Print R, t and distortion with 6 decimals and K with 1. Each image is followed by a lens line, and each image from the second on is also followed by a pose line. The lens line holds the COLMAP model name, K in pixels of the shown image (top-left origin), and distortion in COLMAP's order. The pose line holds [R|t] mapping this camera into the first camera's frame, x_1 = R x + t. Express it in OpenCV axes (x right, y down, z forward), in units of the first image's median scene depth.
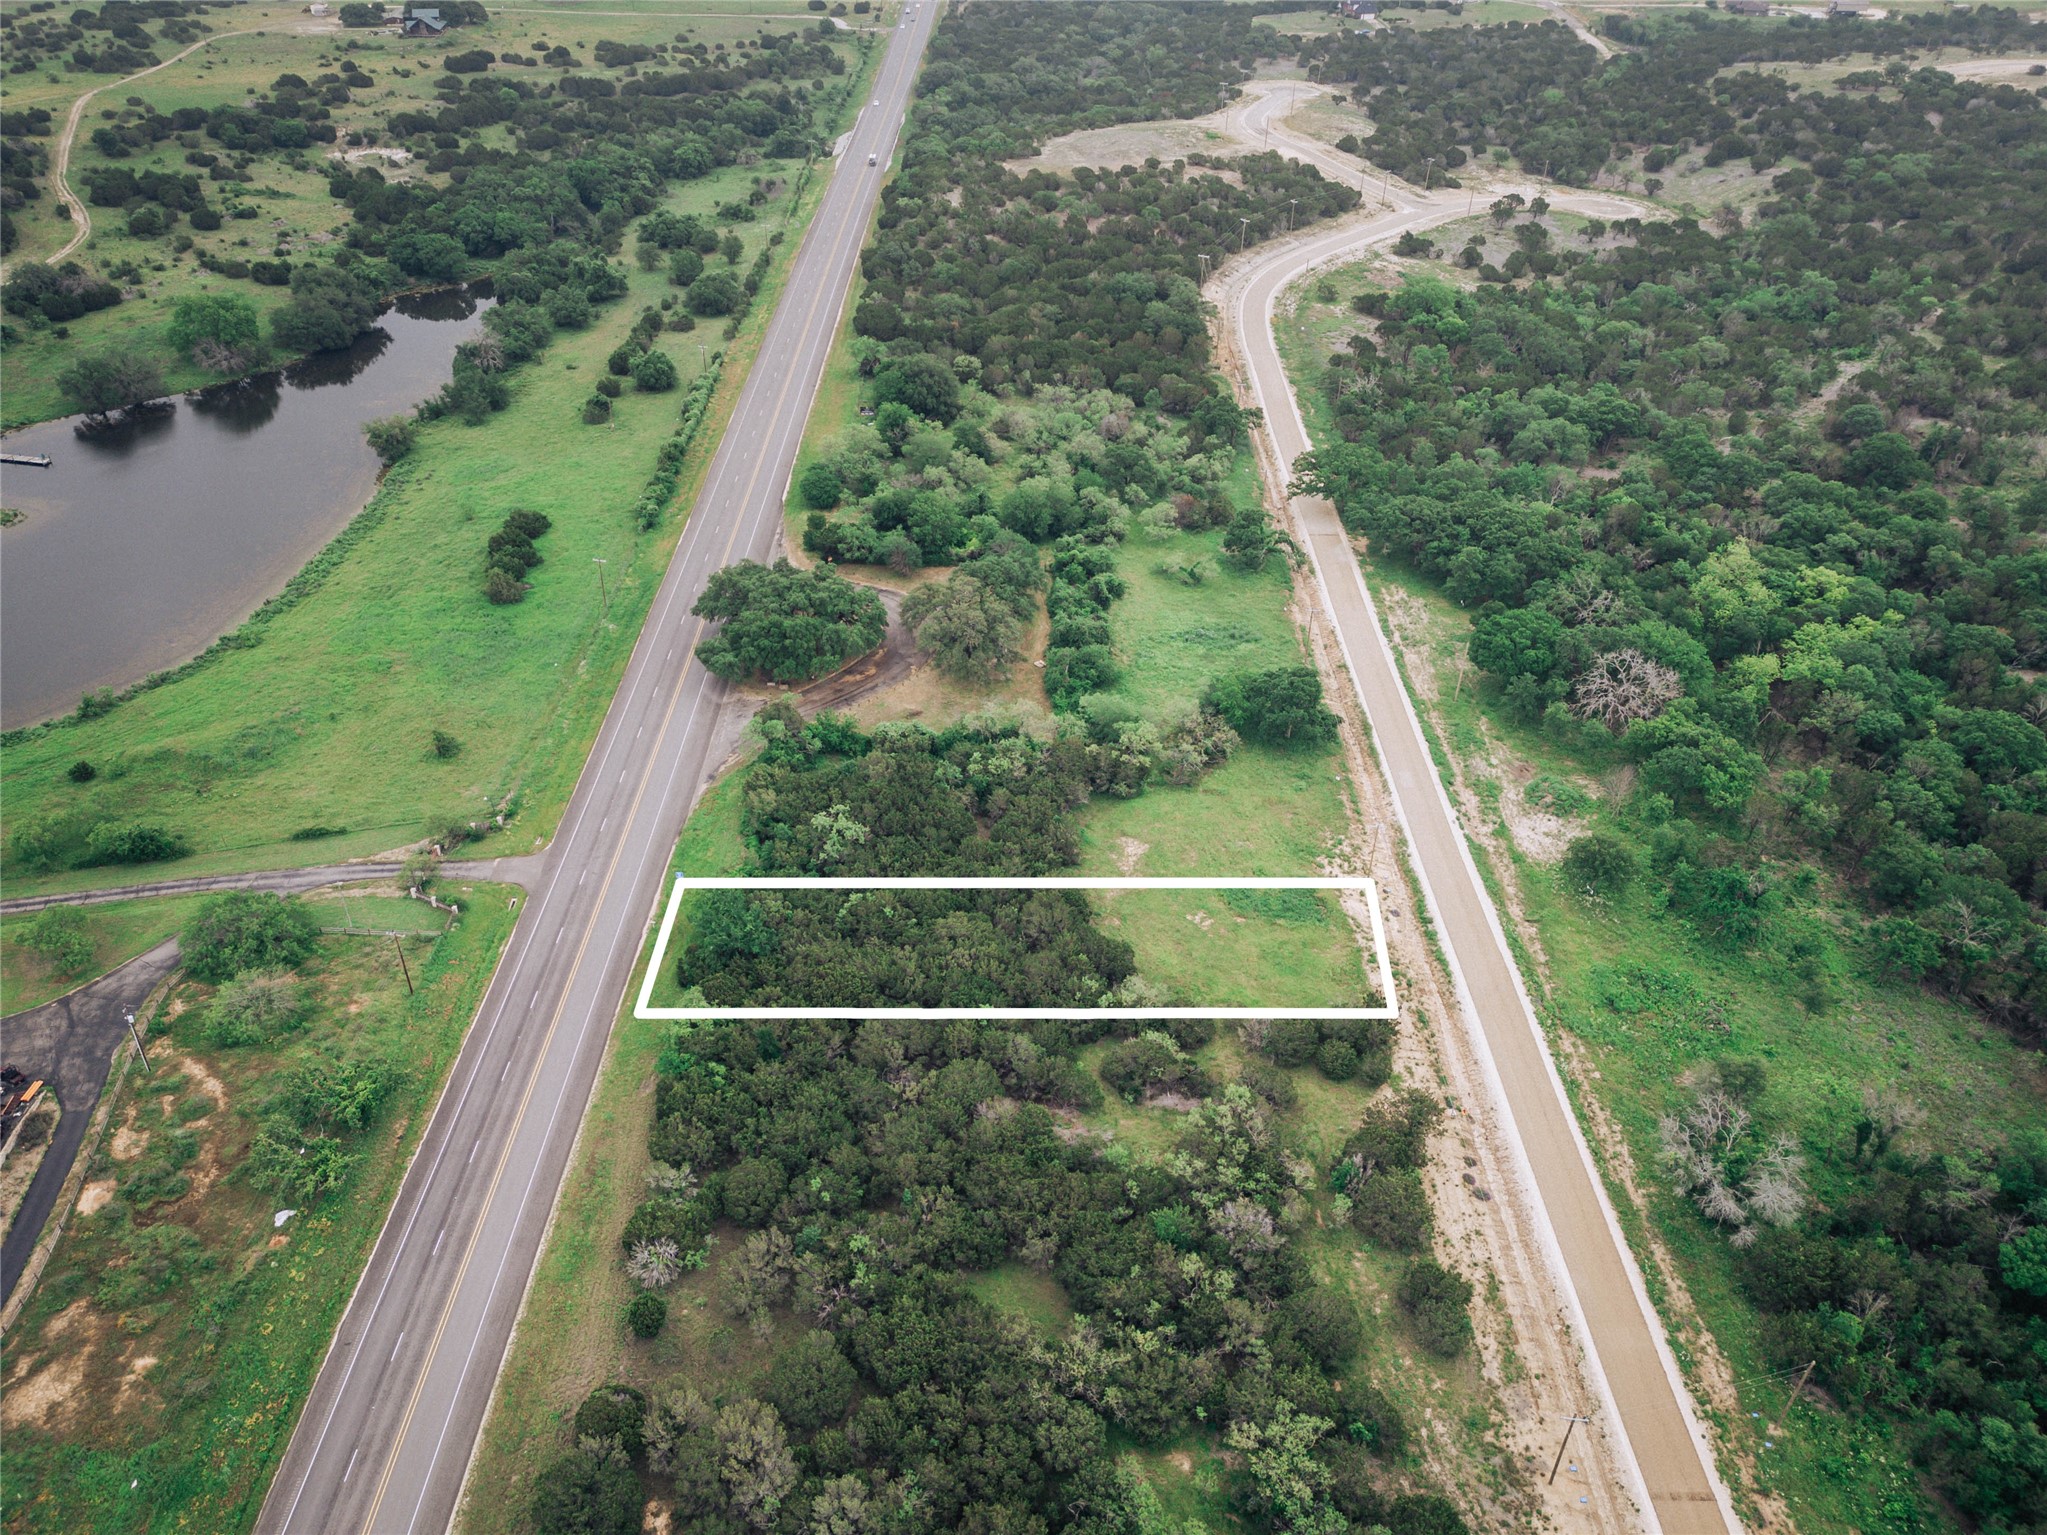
lens RADIAL K [[1475.4, 0, 1011.7], [0, 1475.4, 771.6], [0, 0, 1]] dist [0.067606, -0.061765]
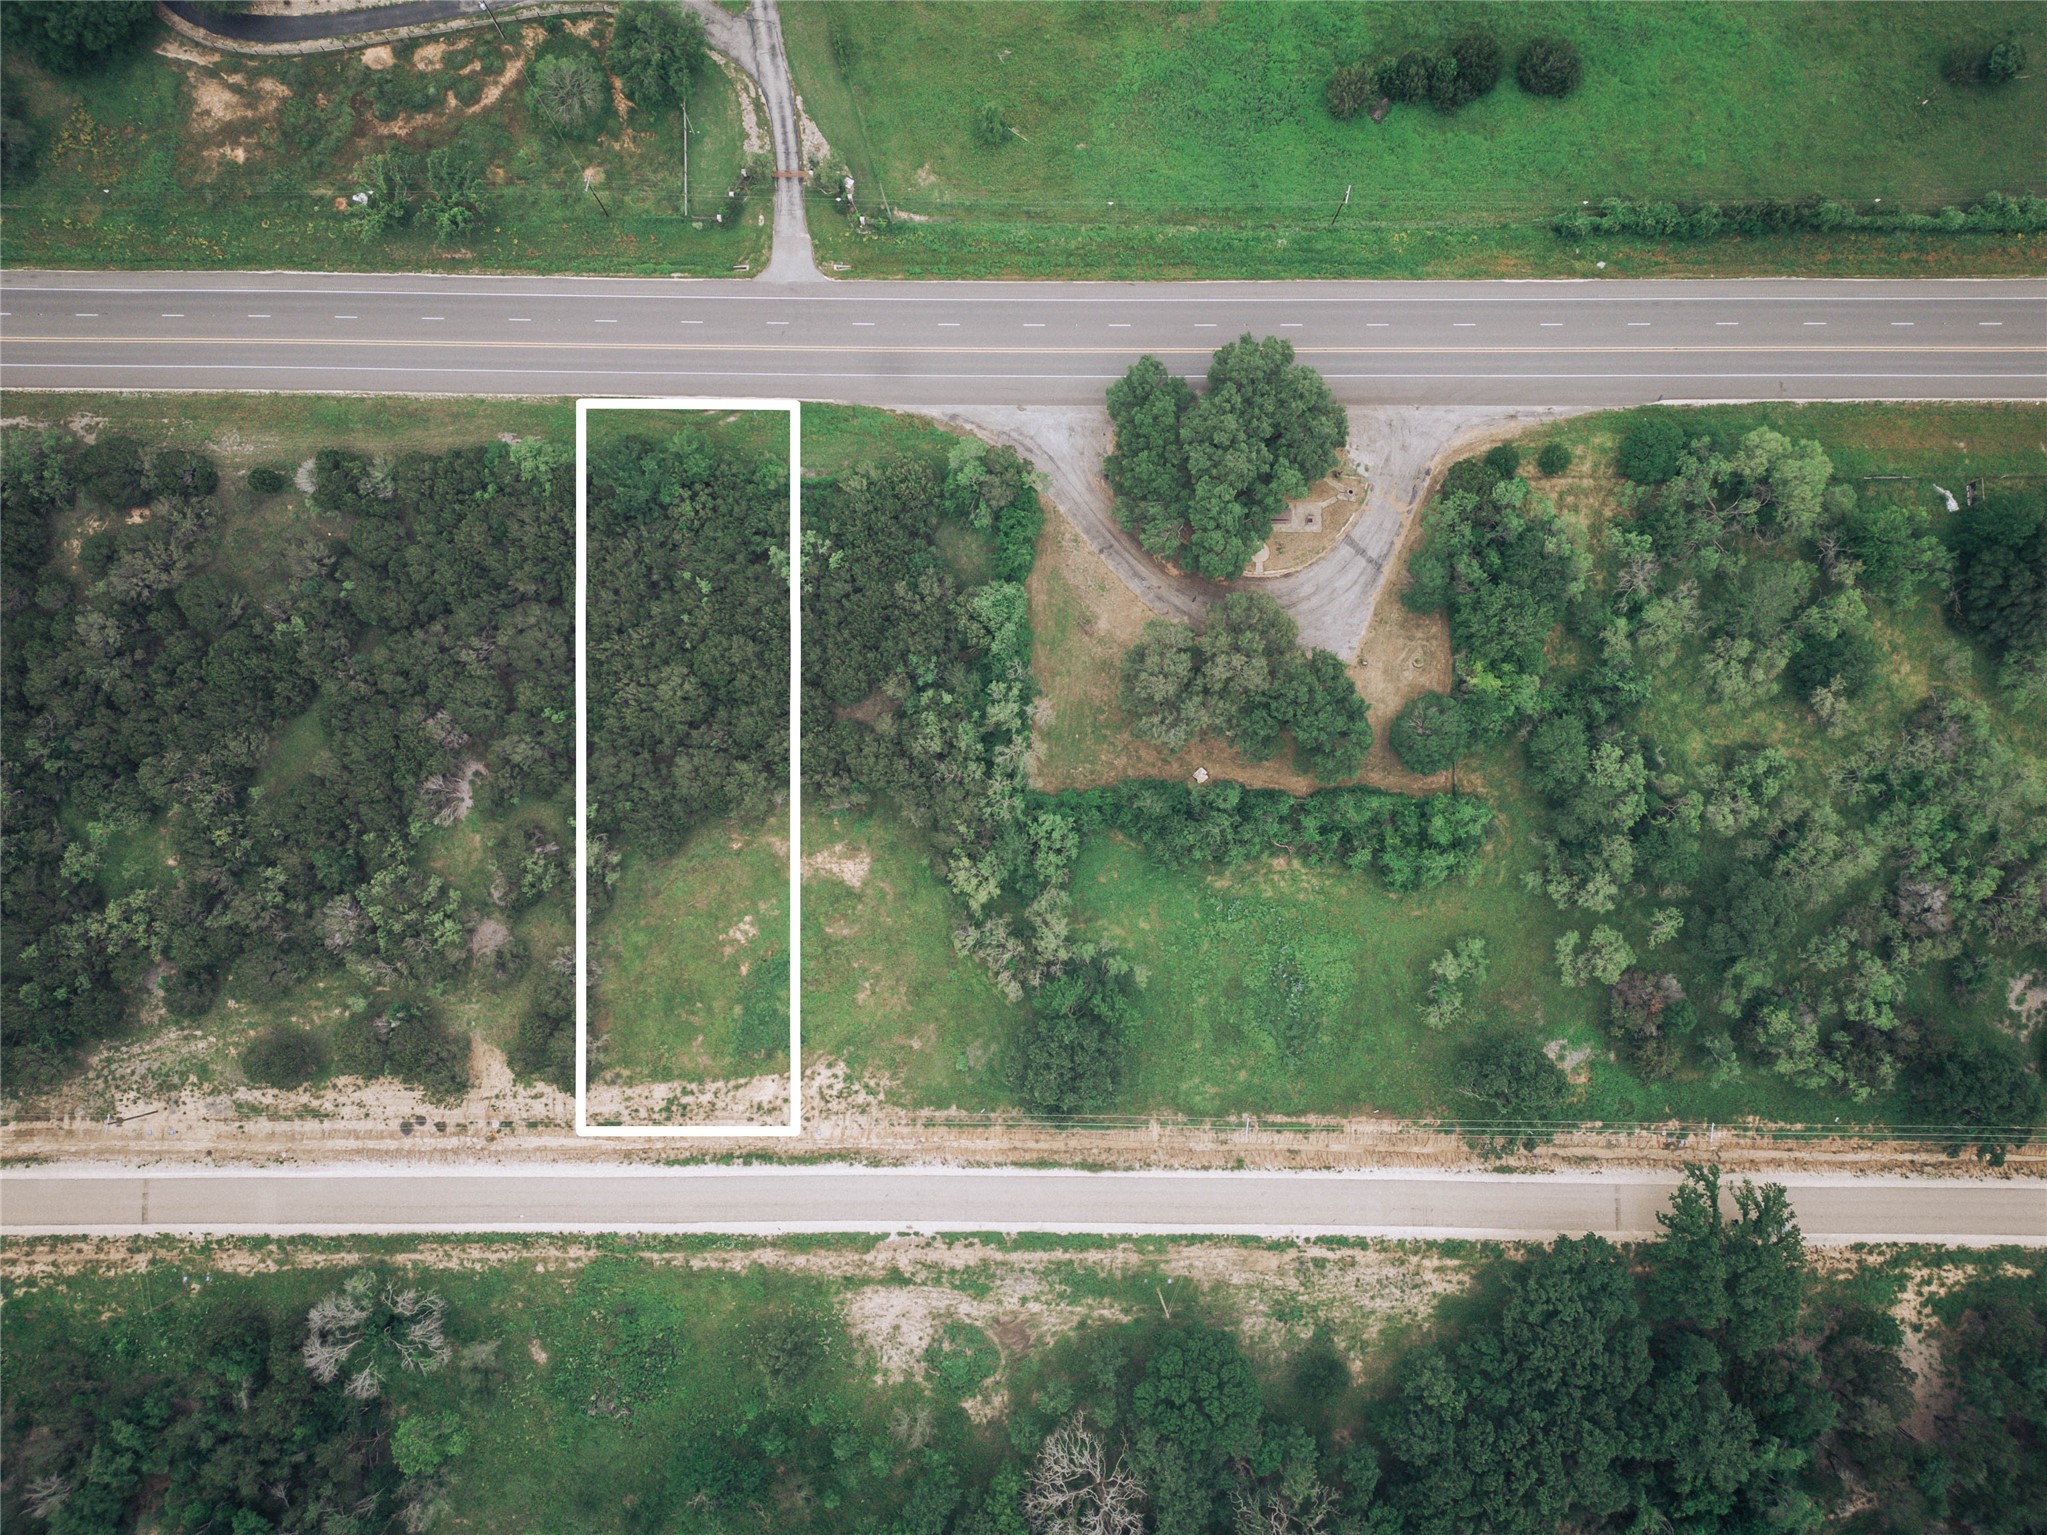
lens RADIAL K [[1475.4, 0, 1011.7], [0, 1475.4, 771.6], [0, 0, 1]] dist [0.067606, -0.061765]
pose [[0.003753, 0.995581, -0.093828, 0.135287], [-0.575126, 0.078907, 0.814250, -0.976651], [0.818056, 0.050907, 0.572881, 0.661026]]
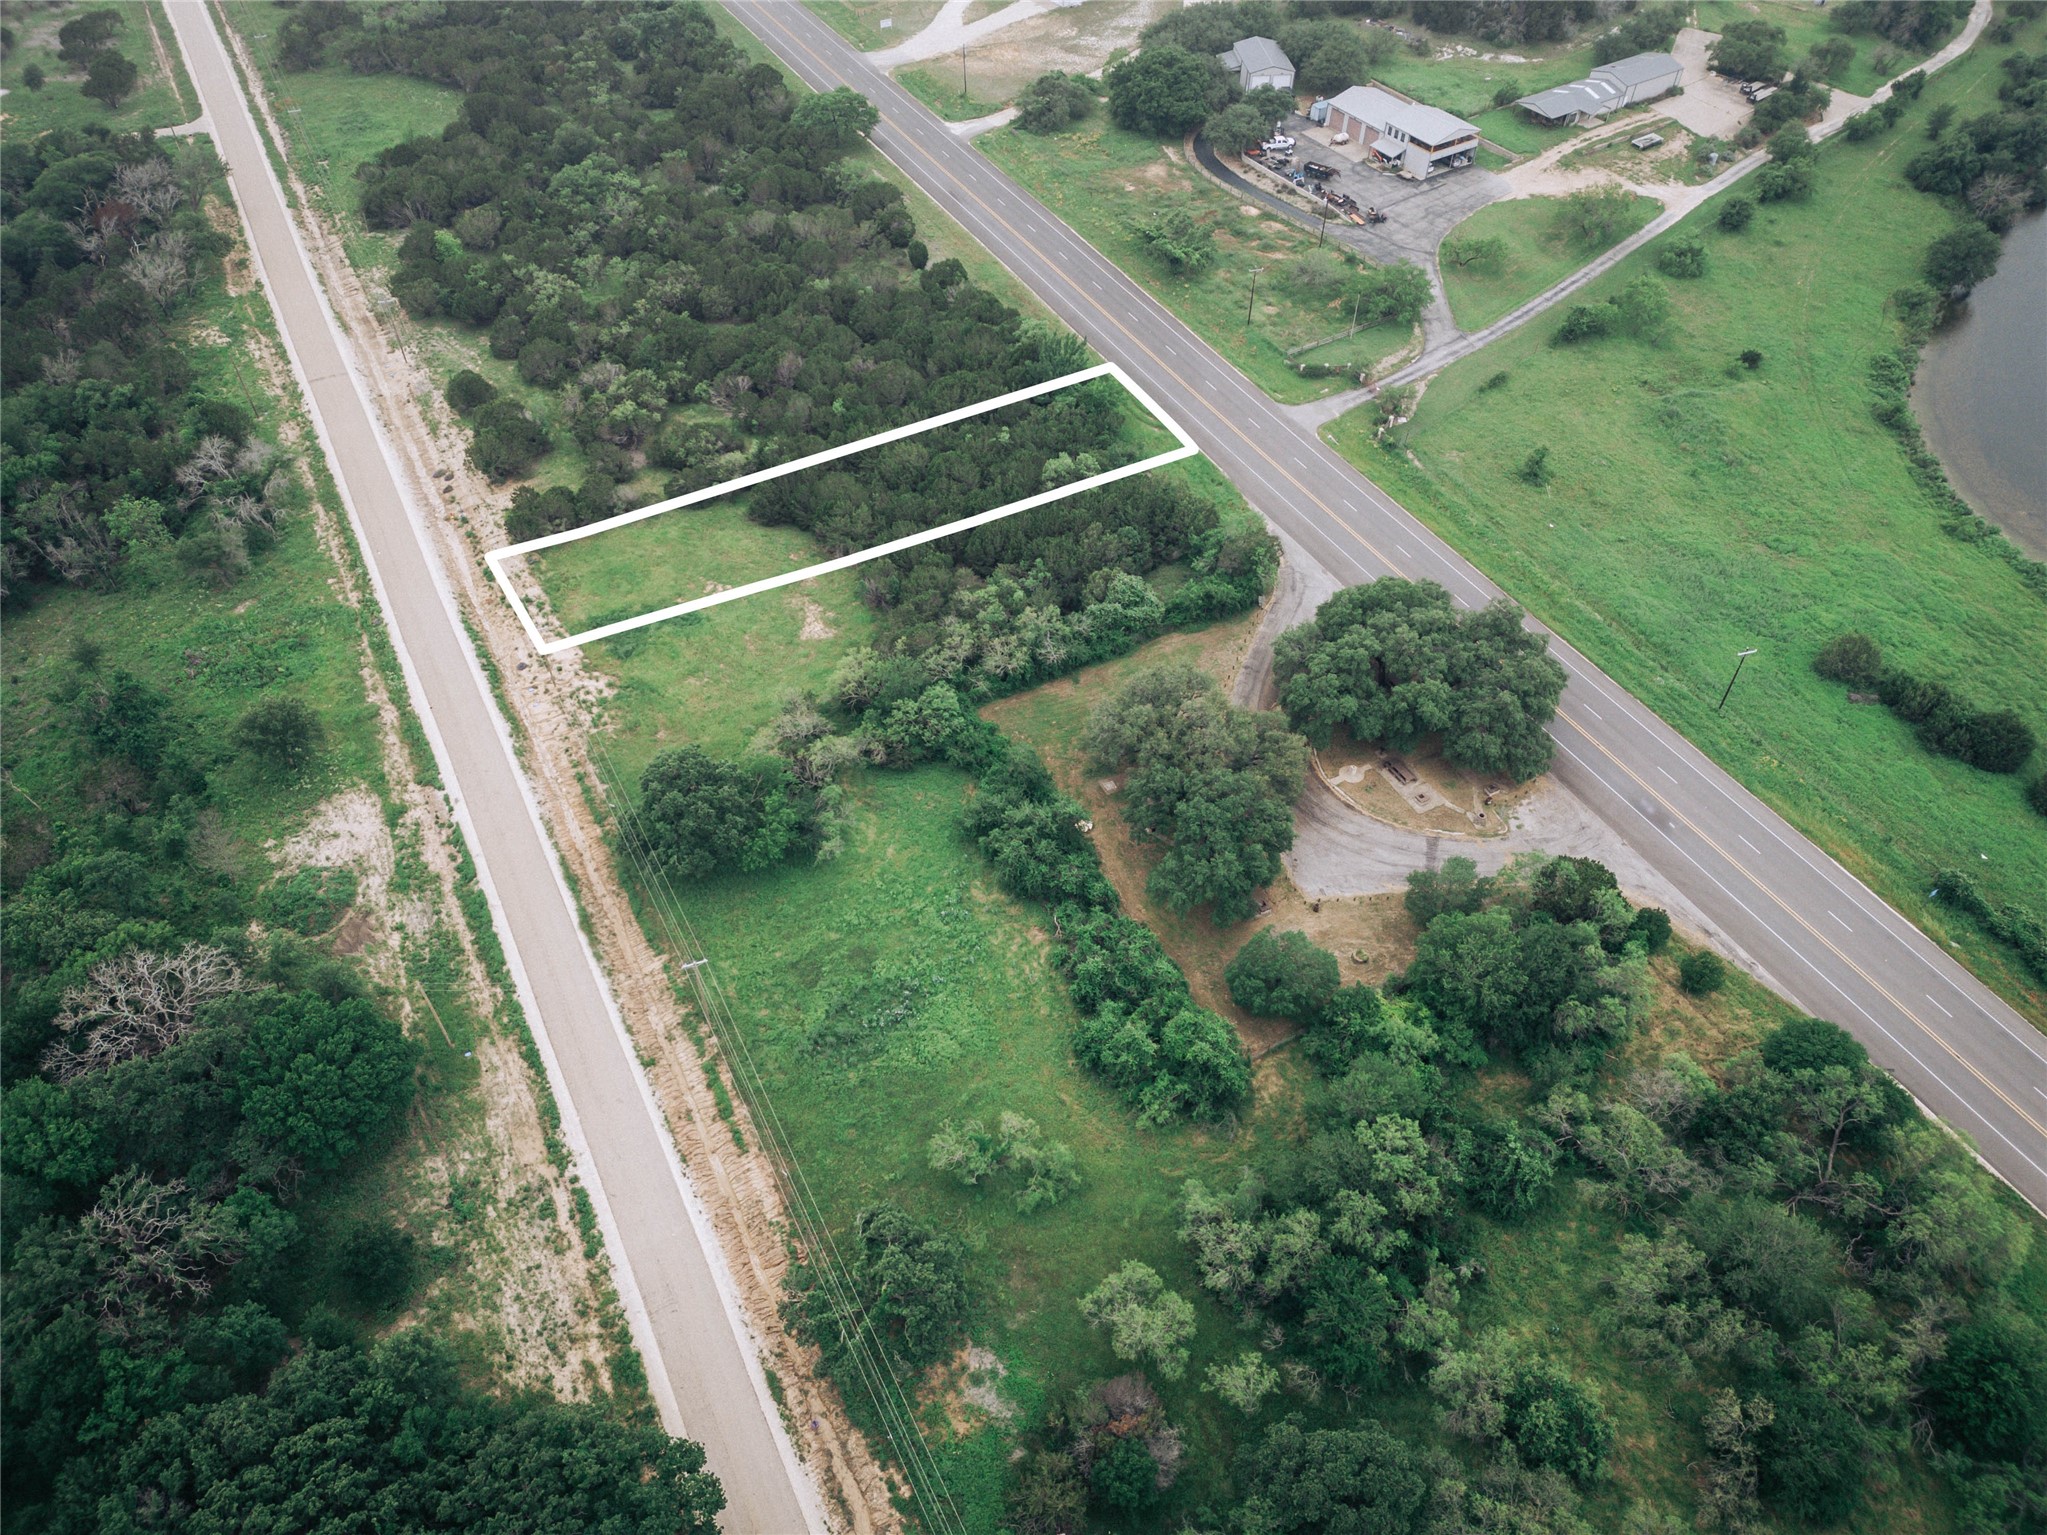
lens RADIAL K [[1452.8, 0, 1023.5], [0, 1452.8, 767.5], [0, 0, 1]] dist [0.037211, 0.001358]
pose [[-0.879137, 0.330656, -0.343197, 0.375693], [-0.285448, 0.211320, 0.934806, -0.987186], [0.381624, 0.919788, -0.091394, 1.493701]]
